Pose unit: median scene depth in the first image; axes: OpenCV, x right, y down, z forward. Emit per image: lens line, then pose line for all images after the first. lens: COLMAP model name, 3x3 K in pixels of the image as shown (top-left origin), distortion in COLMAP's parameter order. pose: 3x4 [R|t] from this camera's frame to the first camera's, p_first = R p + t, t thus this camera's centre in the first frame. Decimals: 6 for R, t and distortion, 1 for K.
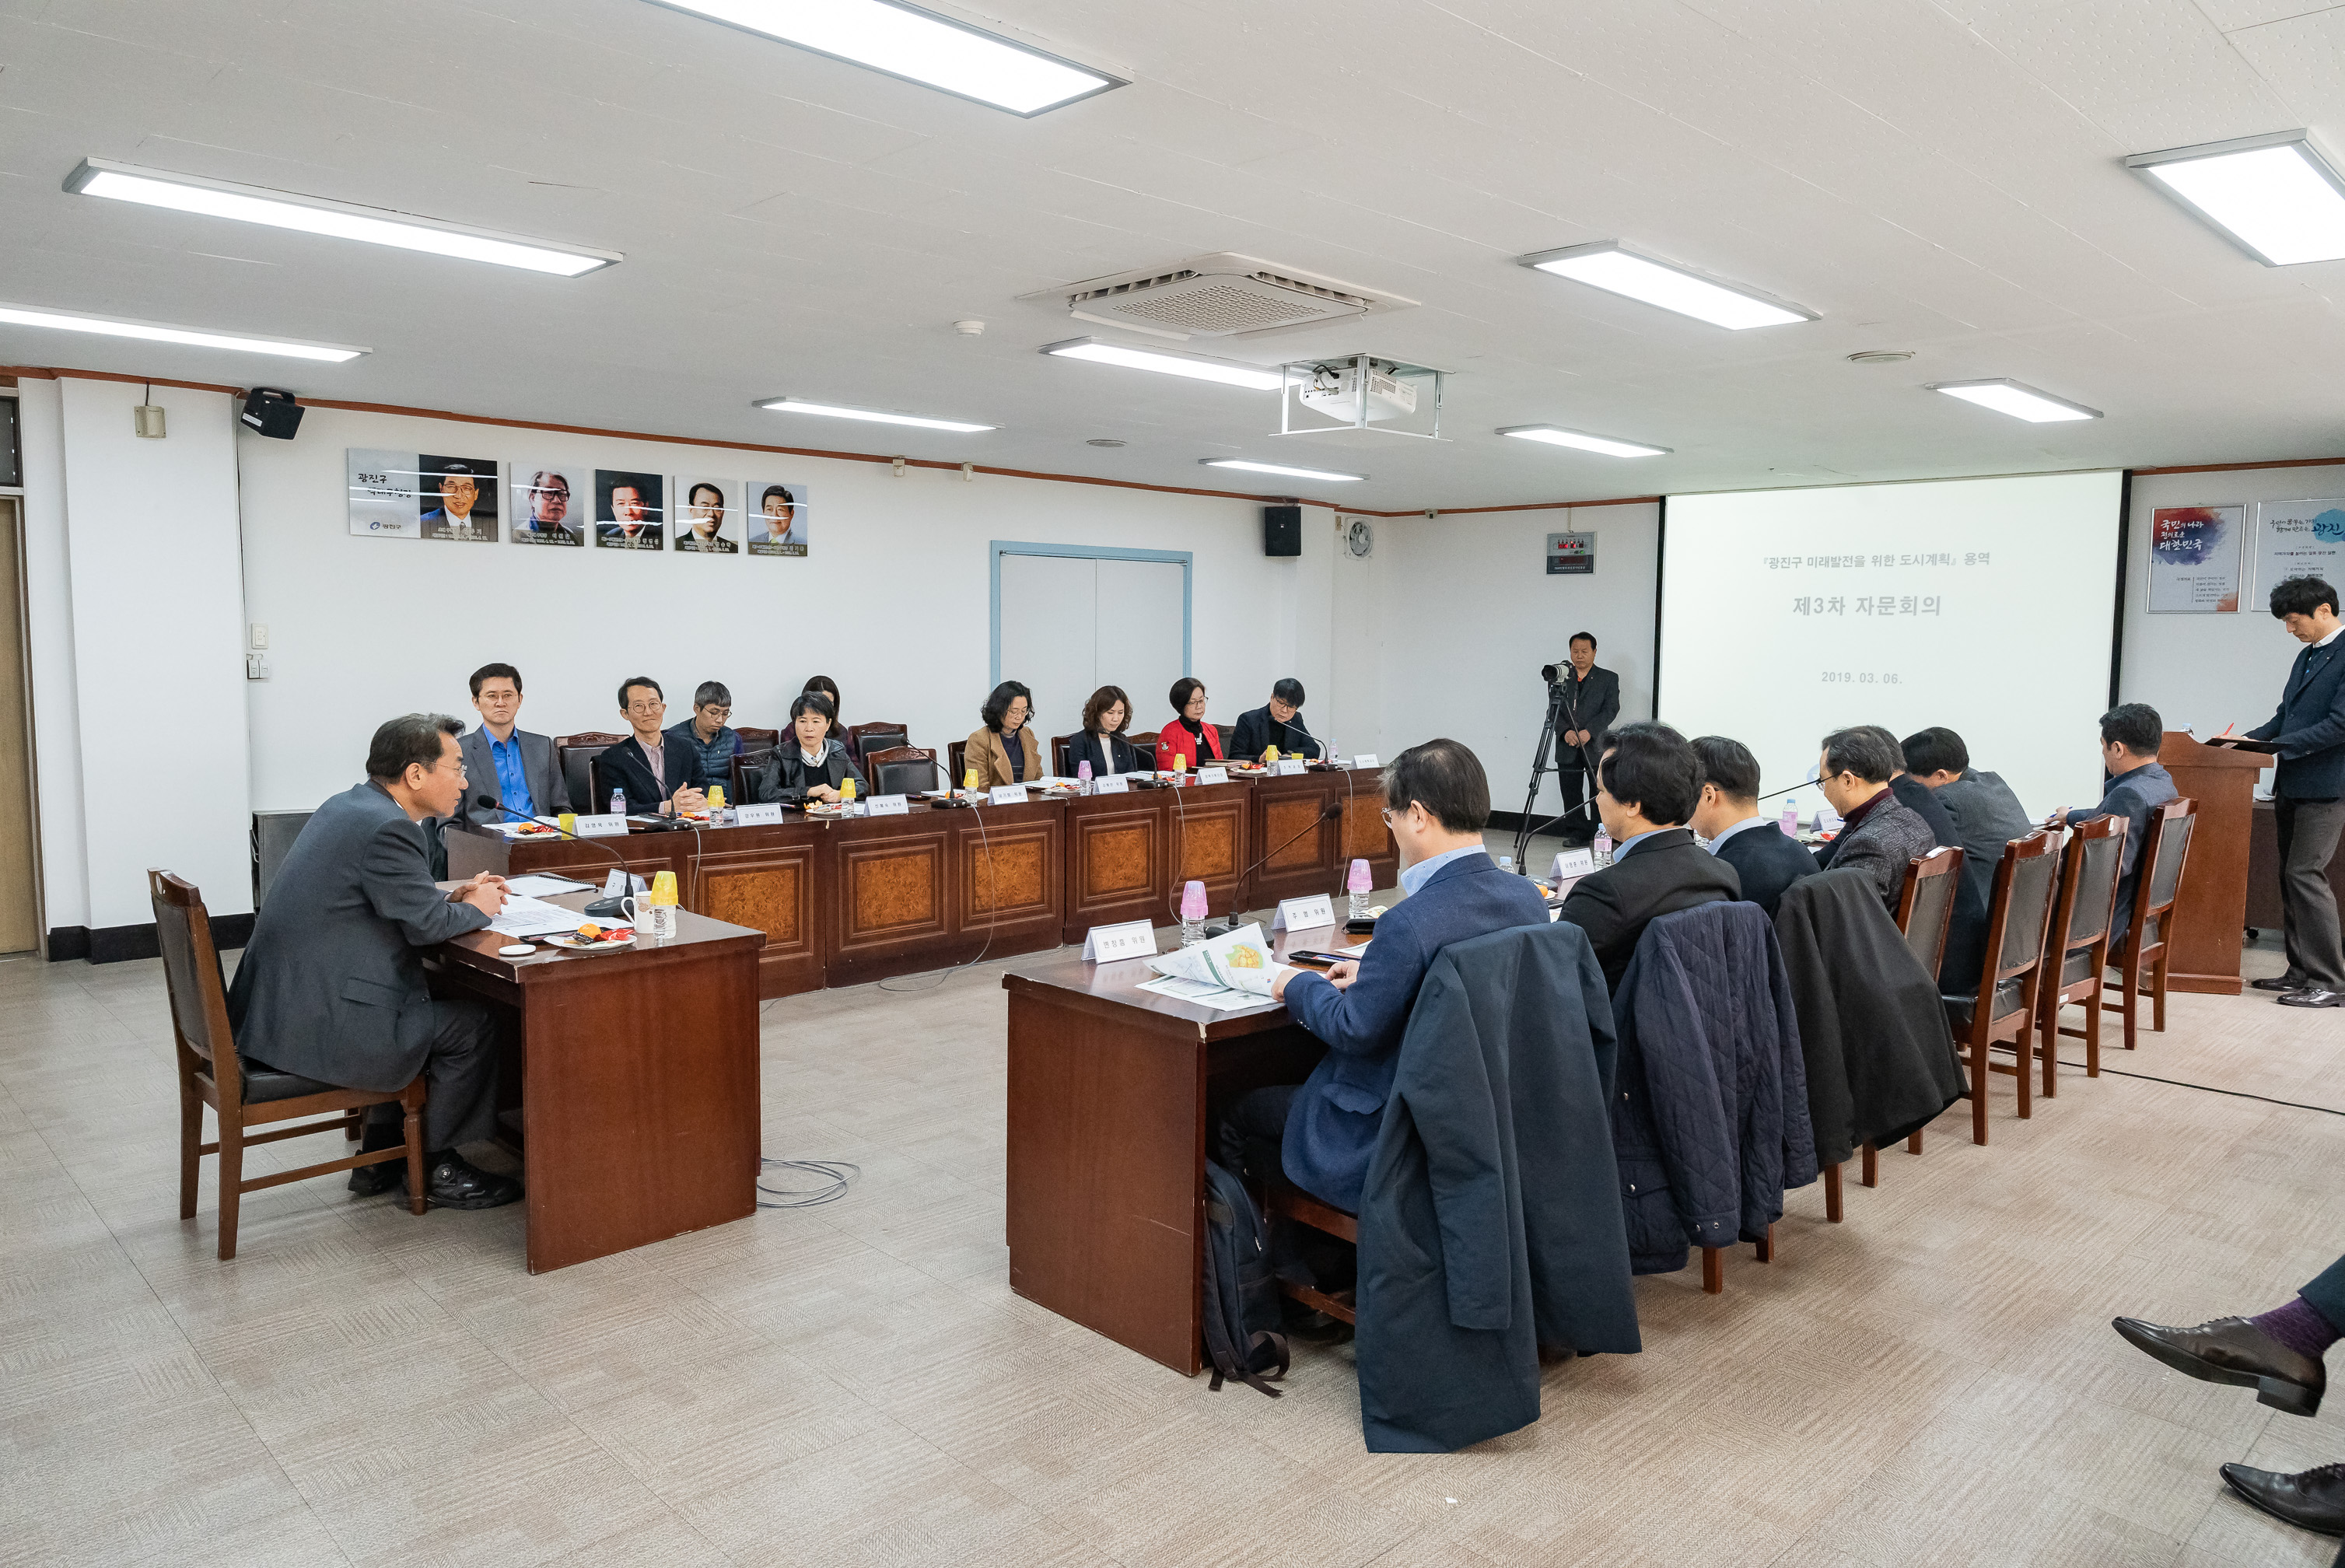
lens RADIAL K [[1551.9, 0, 1147.7], [0, 1551.9, 772.9], [0, 0, 1]] dist [-0.009051, -0.001323]
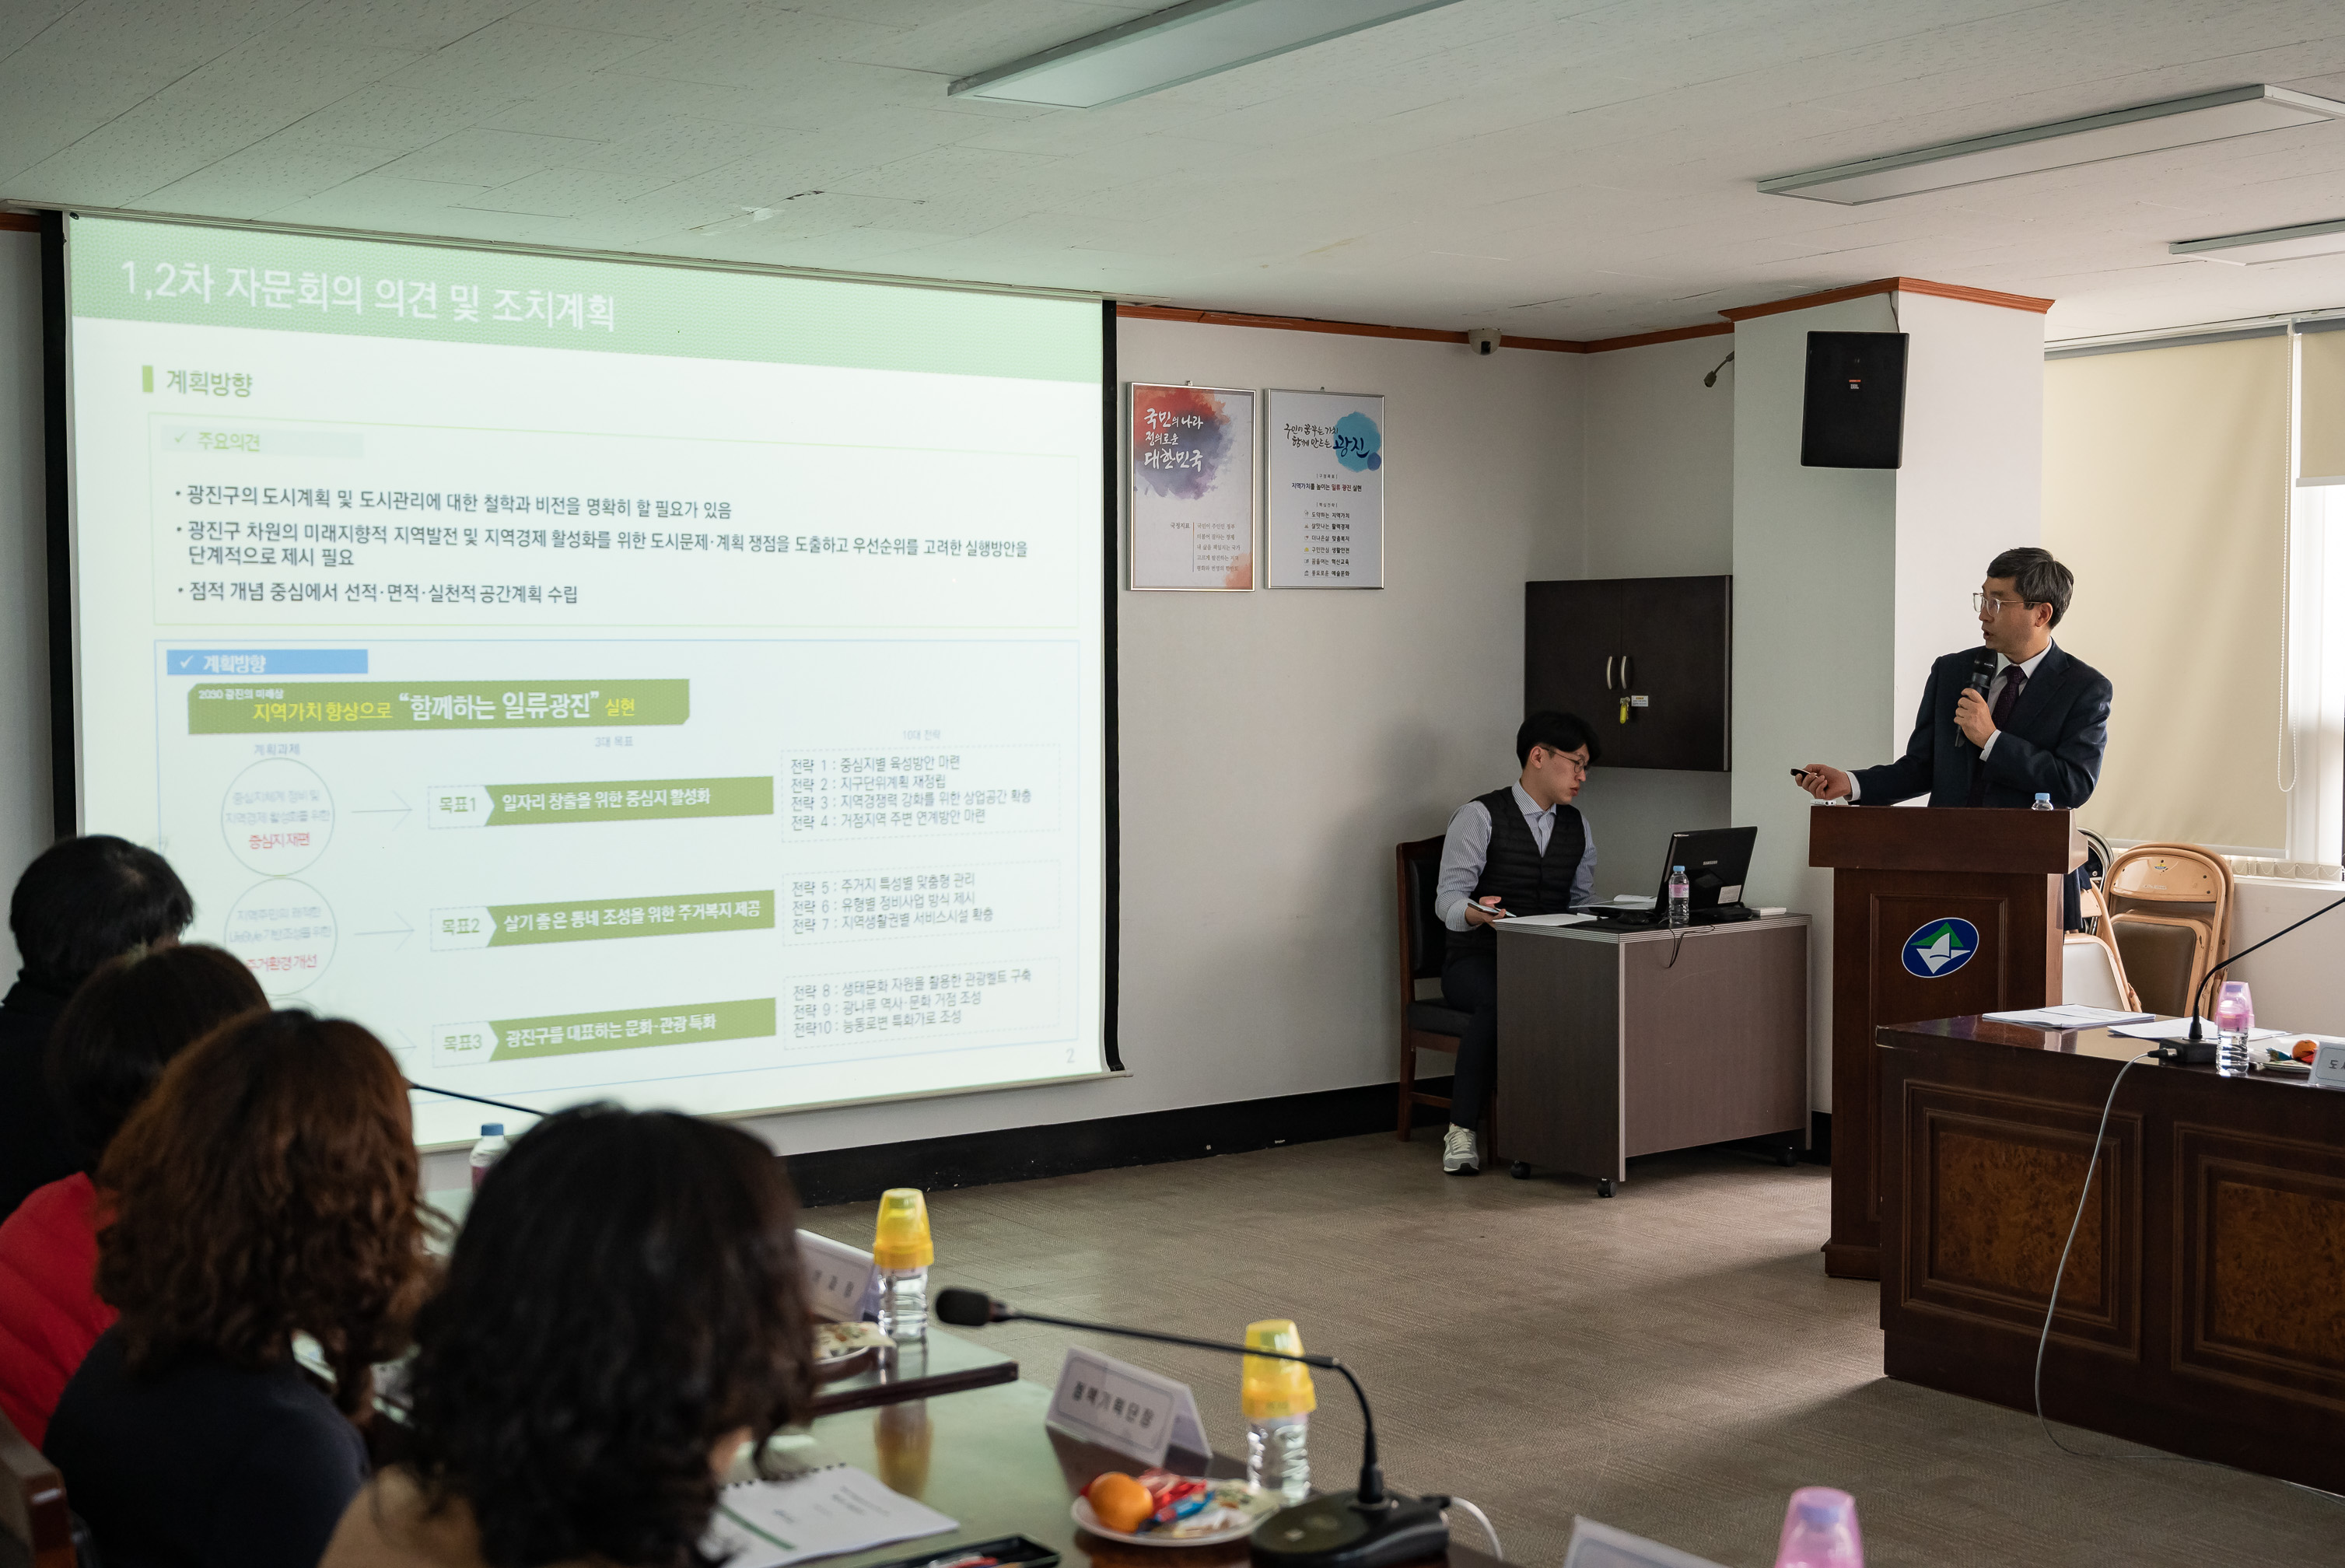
lens RADIAL K [[2772.0, 0, 1185.2], [0, 2772.0, 801.4], [0, 0, 1]] dist [-0.023373, 0.000000]
pose [[0.140137, -0.064626, 0.988021, -0.270390], [0.096362, 0.994021, 0.051351, -0.087240], [-0.985432, 0.088012, 0.145526, 0.937802]]
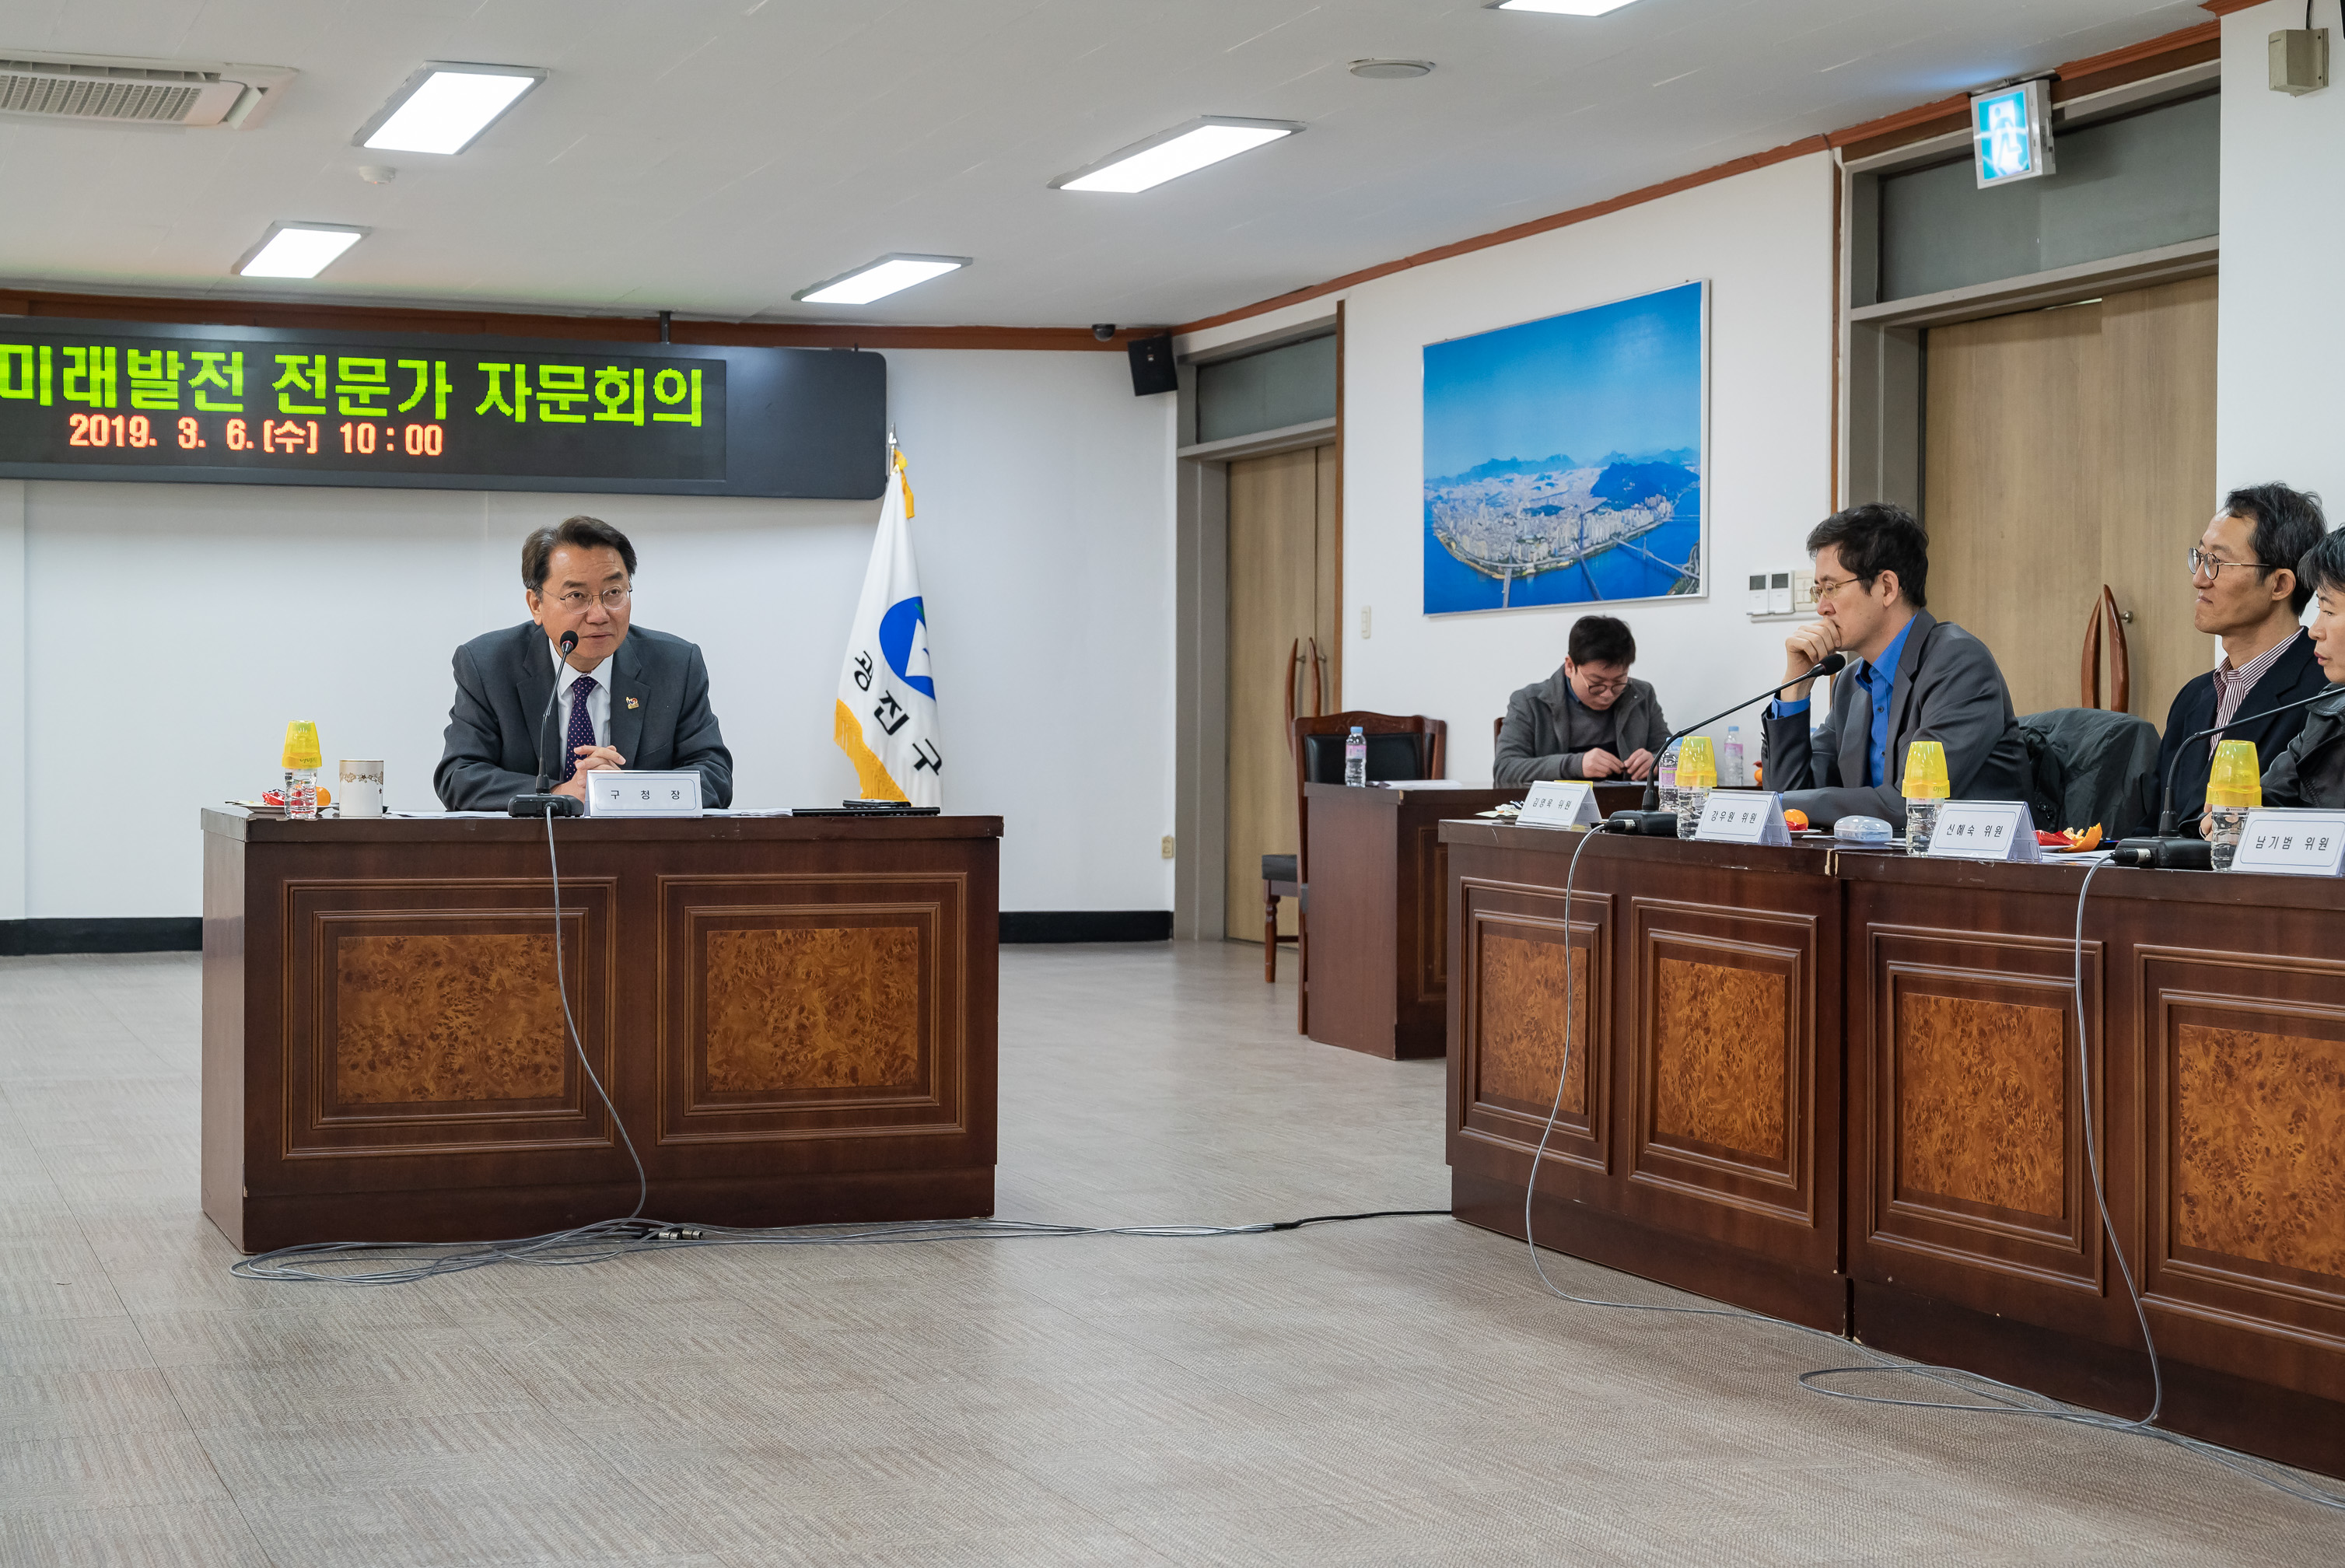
lens RADIAL K [[3560.3, 0, 1163.1], [0, 3560.3, 791.2], [0, 0, 1]] dist [0.004921, 0.000000]
pose [[-0.381167, 0.002826, -0.924502, 0.480188], [-0.090407, 0.995088, 0.040316, -0.001620], [0.920075, 0.098949, -0.379039, 0.928646]]
